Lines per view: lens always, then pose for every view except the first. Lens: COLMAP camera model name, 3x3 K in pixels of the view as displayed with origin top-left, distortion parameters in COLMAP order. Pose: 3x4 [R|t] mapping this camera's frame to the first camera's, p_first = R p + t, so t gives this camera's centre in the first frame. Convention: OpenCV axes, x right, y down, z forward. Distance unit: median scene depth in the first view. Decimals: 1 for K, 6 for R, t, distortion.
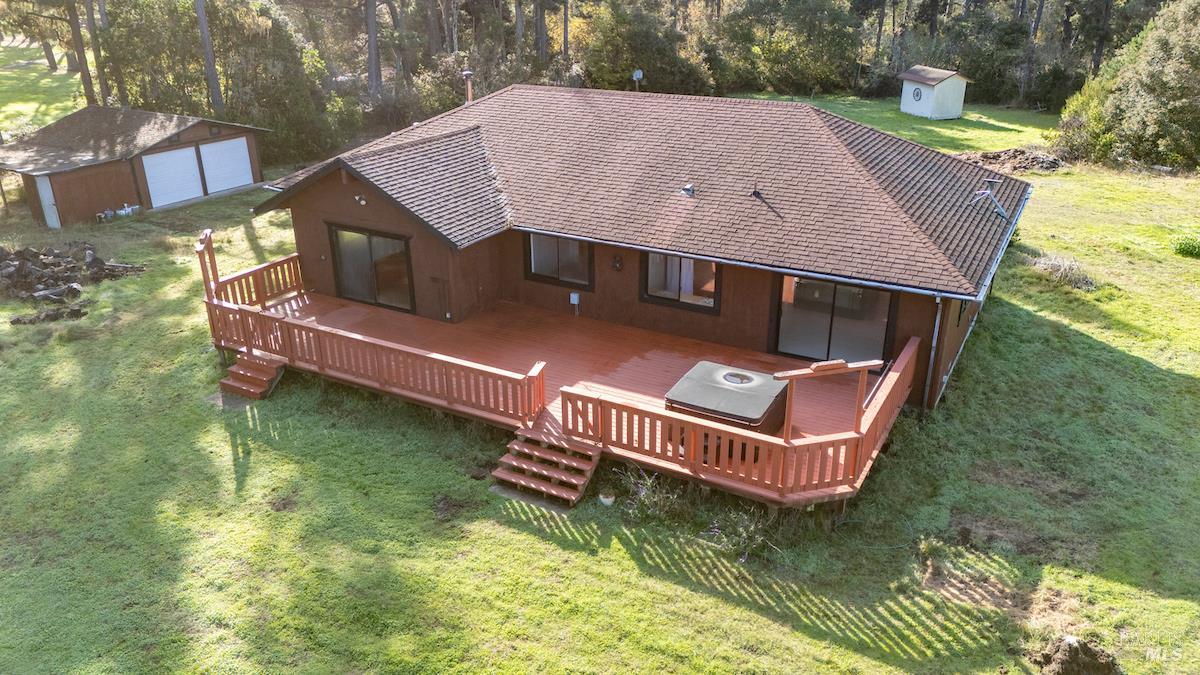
lens RADIAL K [[872.1, 0, 597.0], [0, 872.1, 338.9], [0, 0, 1]] dist [0.067511, -0.061228]
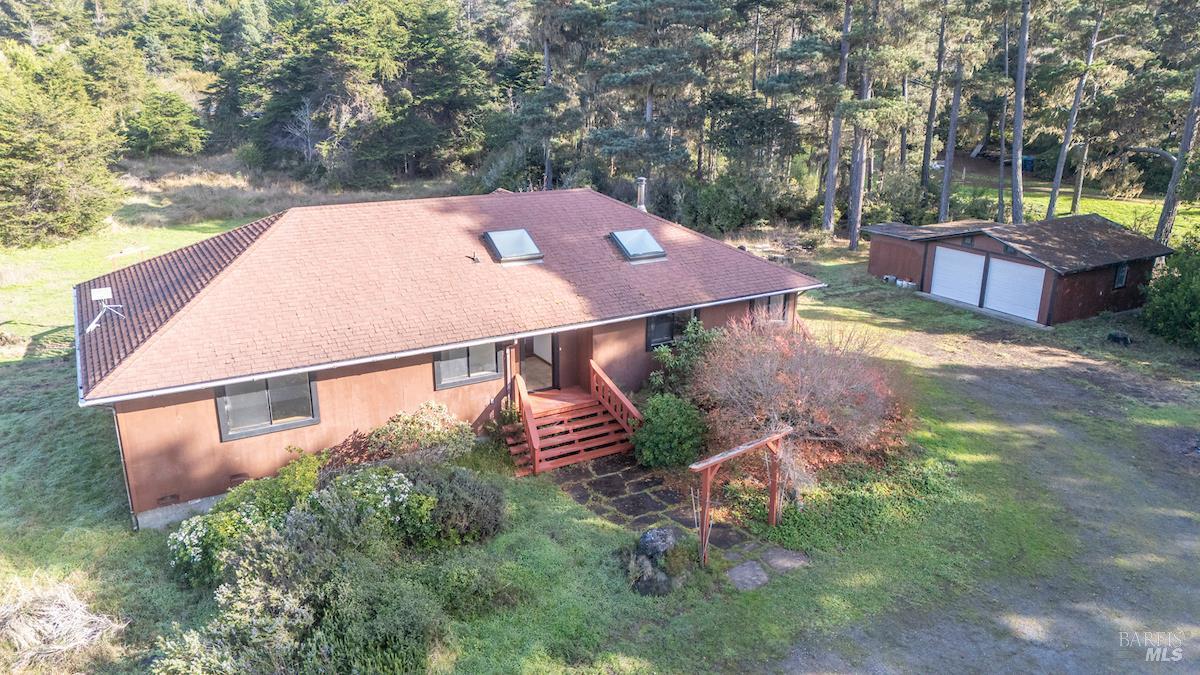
lens RADIAL K [[872.1, 0, 605.4], [0, 872.1, 327.4], [0, 0, 1]] dist [0.067511, -0.061228]
pose [[-0.499854, 0.250886, -0.828977, 0.740267], [-0.345577, 0.819867, 0.456503, -0.587464], [0.794181, 0.514660, -0.323113, 1.334143]]
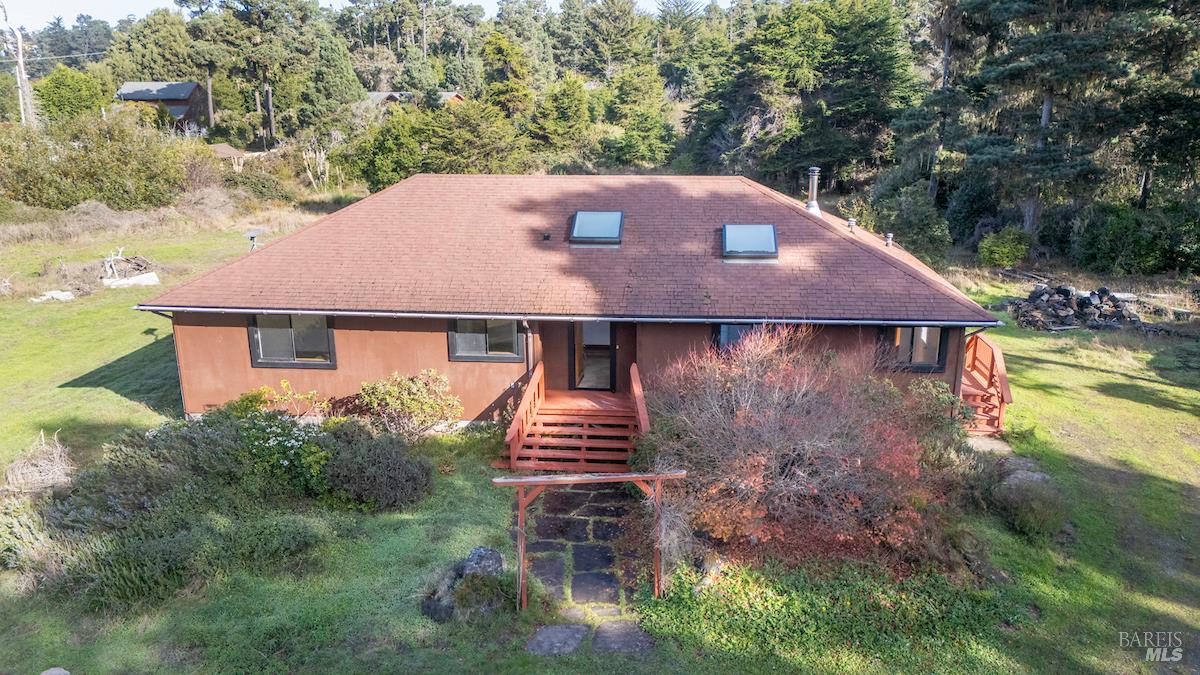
lens RADIAL K [[872.1, 0, 596.6], [0, 872.1, 333.2], [0, 0, 1]] dist [0.067511, -0.061228]
pose [[-0.911884, 0.113612, -0.394410, 0.379297], [-0.156337, 0.792349, 0.589696, -0.614580], [0.379507, 0.599396, -0.704769, 1.545340]]
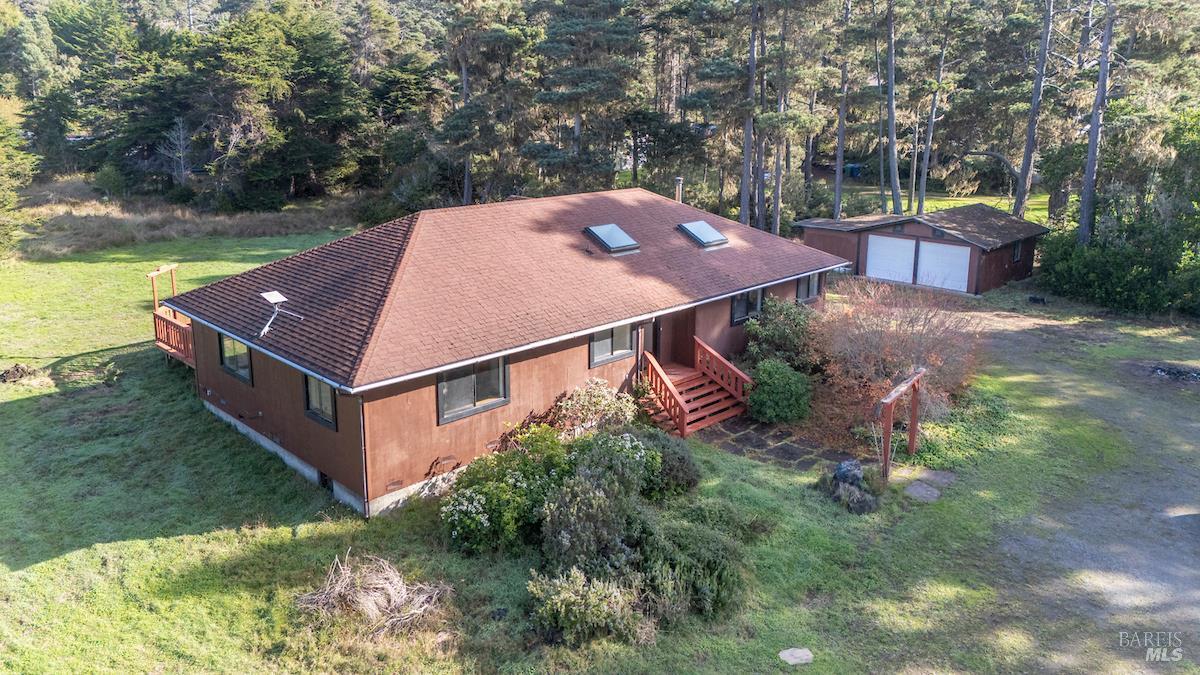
lens RADIAL K [[872.1, 0, 608.3], [0, 872.1, 291.0], [0, 0, 1]] dist [0.067511, -0.061228]
pose [[-0.272449, 0.219954, -0.936692, 0.948801], [-0.383074, 0.868239, 0.315302, -0.479358], [0.882624, 0.444726, -0.152292, 1.112765]]
